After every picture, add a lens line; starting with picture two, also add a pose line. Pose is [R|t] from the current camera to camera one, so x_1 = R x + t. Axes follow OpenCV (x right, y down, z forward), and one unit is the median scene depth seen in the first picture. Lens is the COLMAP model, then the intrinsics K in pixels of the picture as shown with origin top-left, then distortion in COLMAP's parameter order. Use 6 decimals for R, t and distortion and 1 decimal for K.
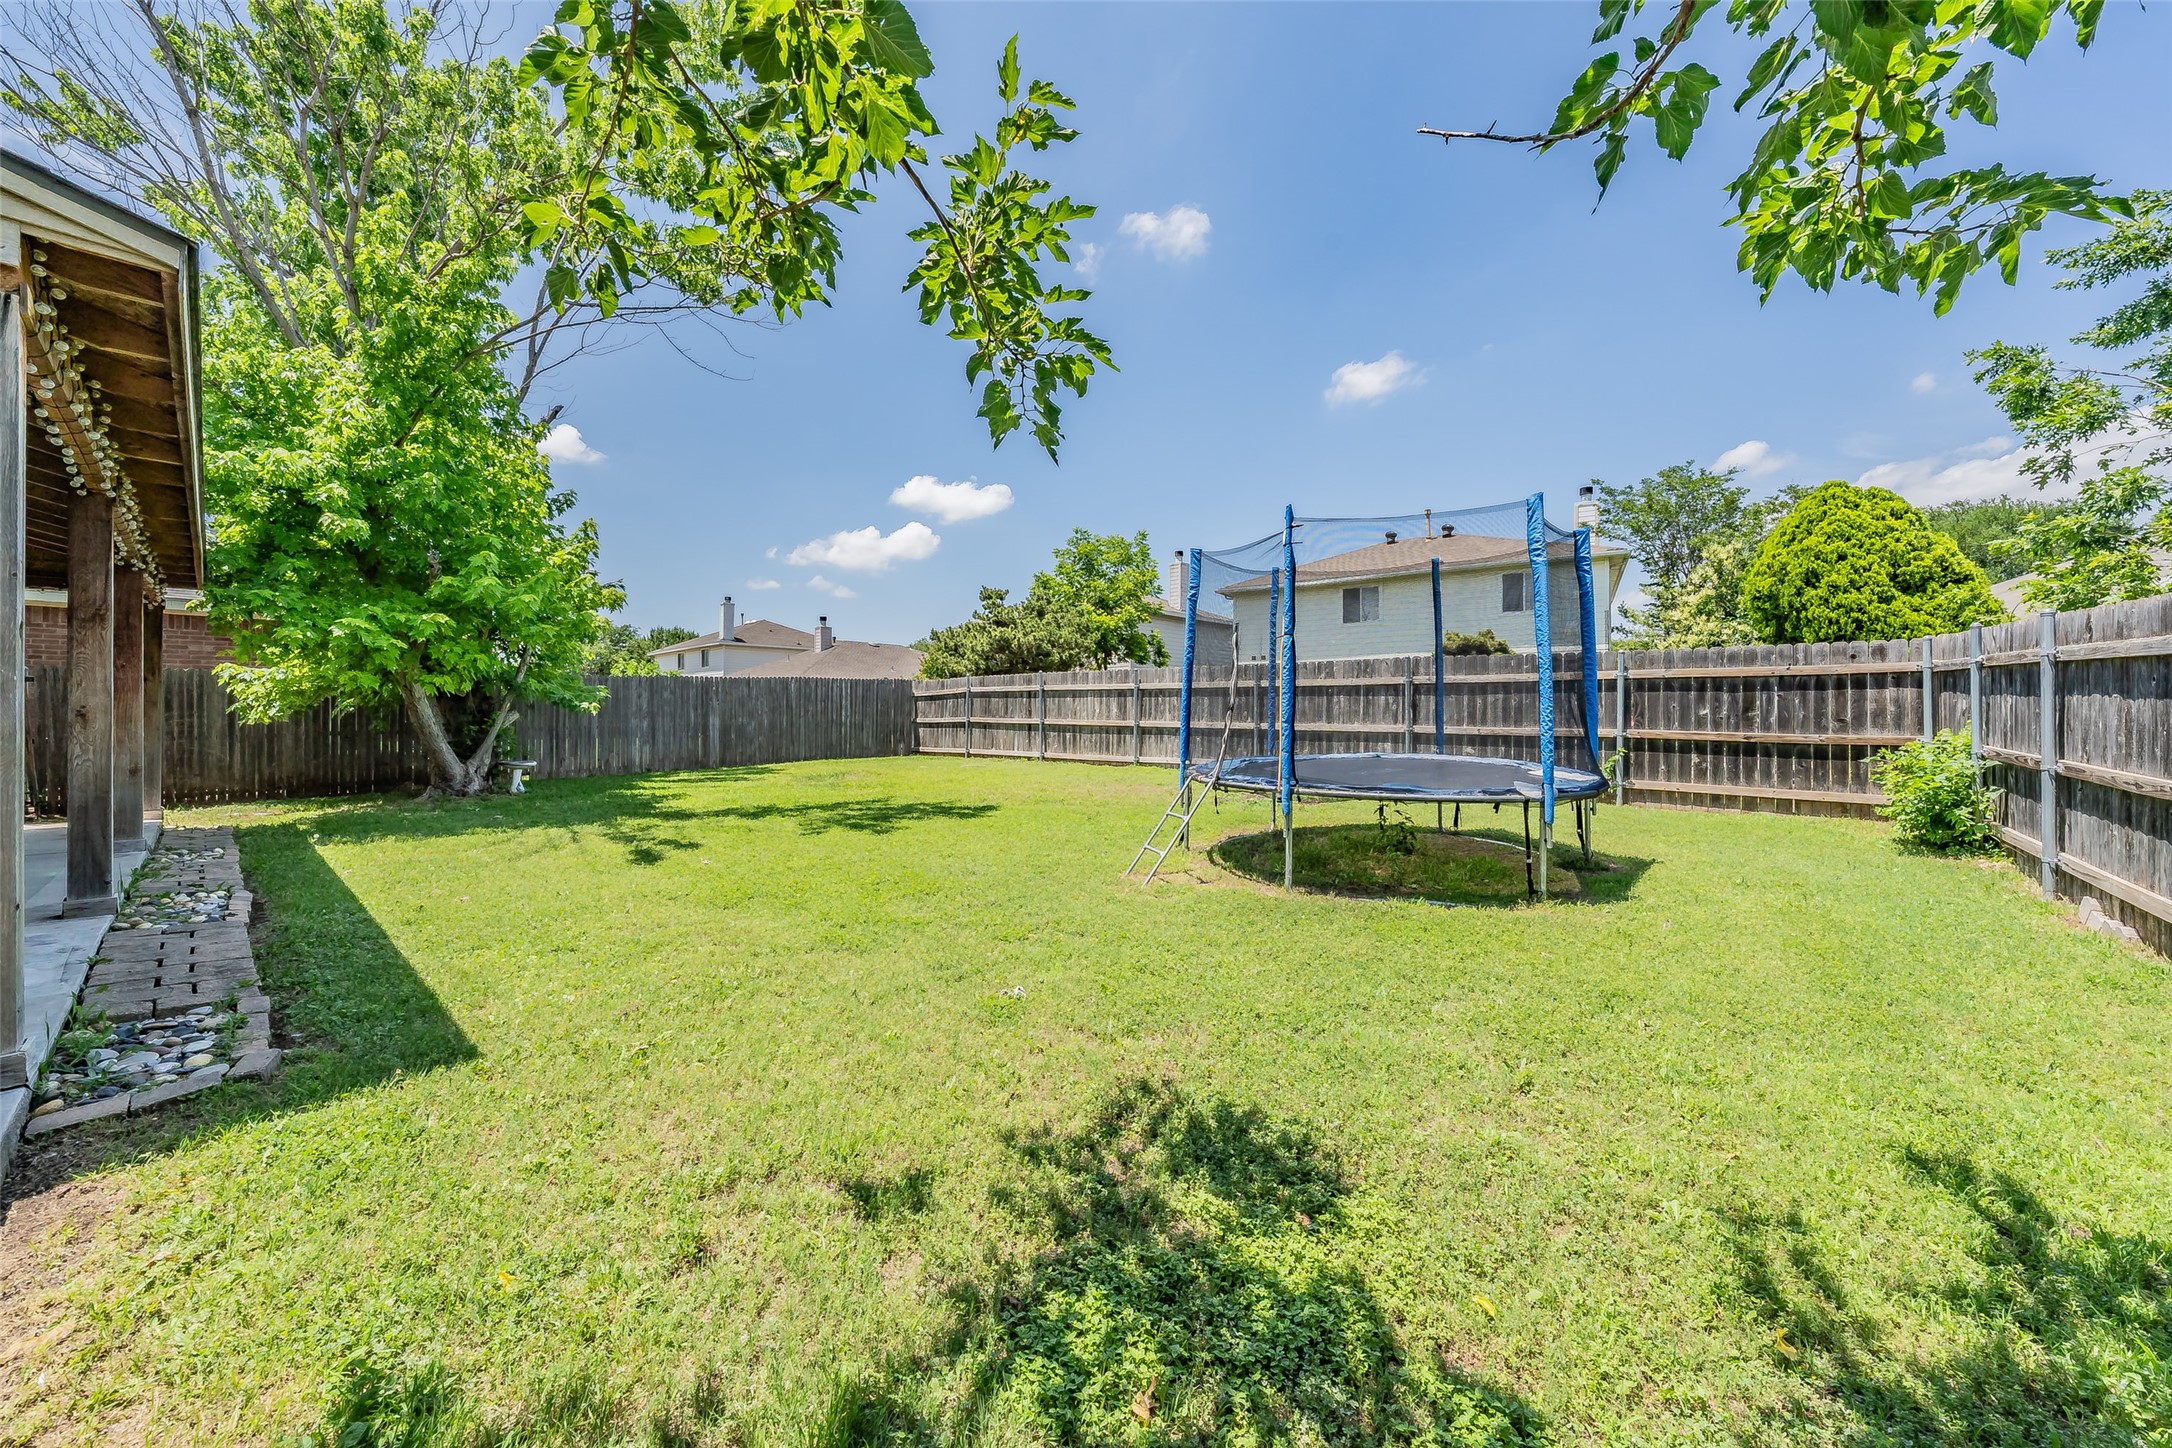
lens RADIAL K [[791.5, 0, 1085.8], [0, 791.5, 717.8], [0, 0, 1]] dist [-0.000588, 0.000009]
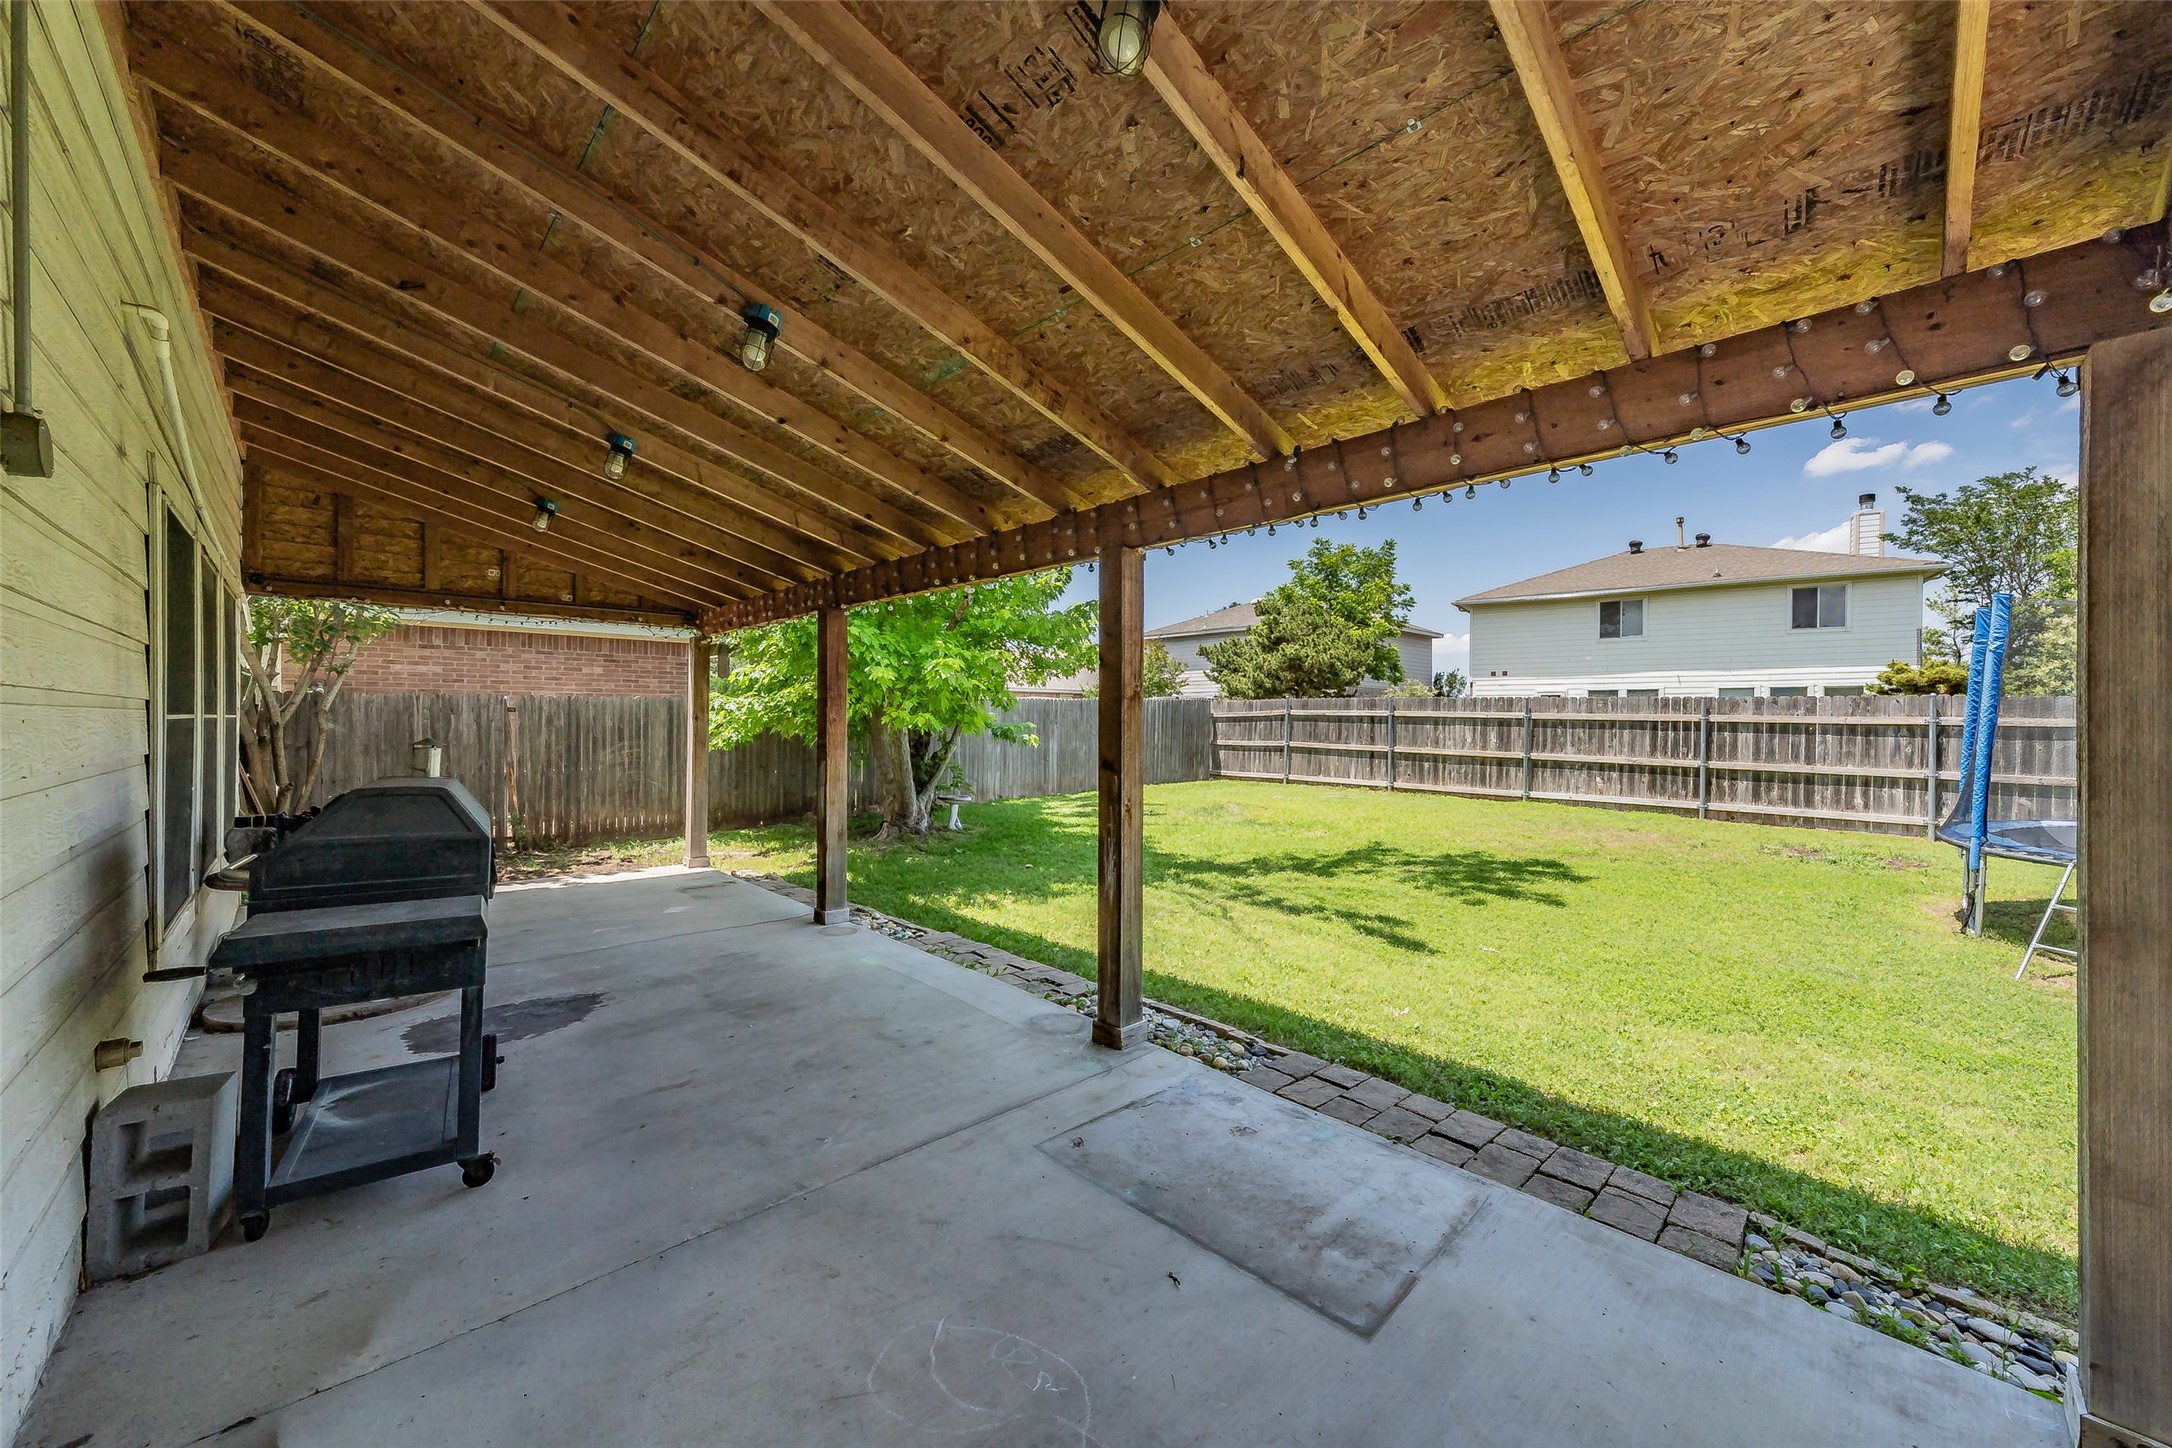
lens RADIAL K [[803.0, 0, 1143.2], [0, 803.0, 725.1], [0, 0, 1]] dist [0.000419, -0.000061]
pose [[0.998939, 0.011271, -0.044663, -0.301829], [-0.011111, 0.999931, 0.003829, -0.024281], [0.044703, -0.003329, 0.998995, 0.030799]]
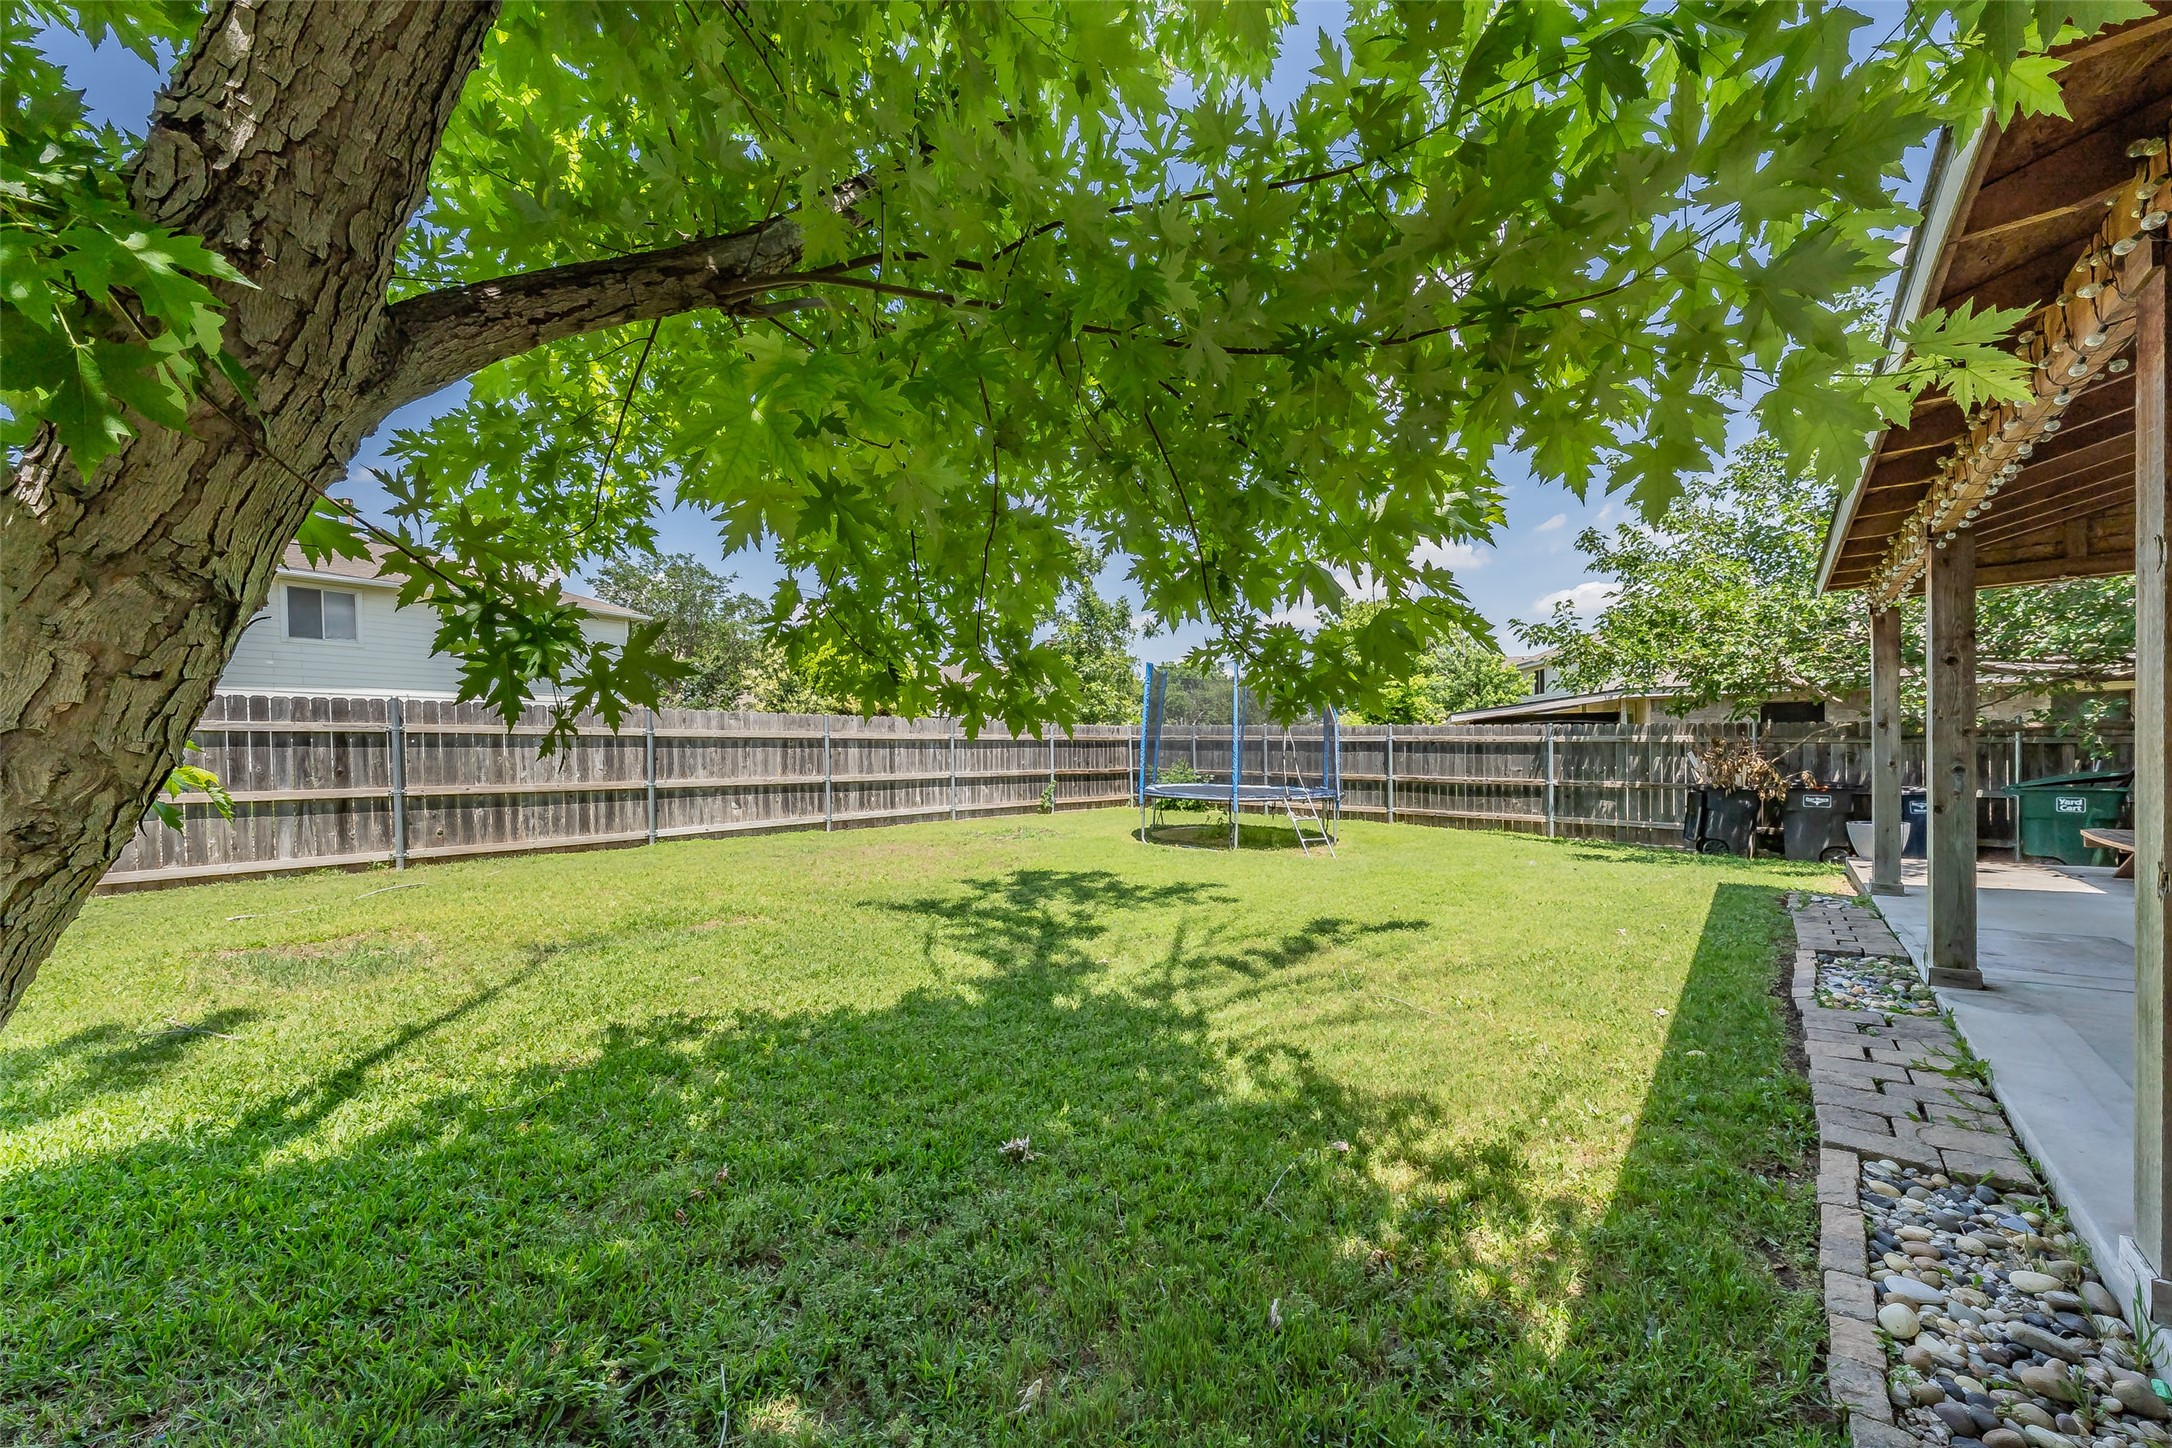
lens RADIAL K [[803.0, 0, 1085.4], [0, 803.0, 733.1], [0, 0, 1]] dist [0.000419, -0.000061]
pose [[-0.027768, 0.003254, 0.999609, -0.590249], [-0.000430, 0.999995, -0.003267, -0.032445], [-0.999614, -0.000521, -0.027766, 0.548292]]
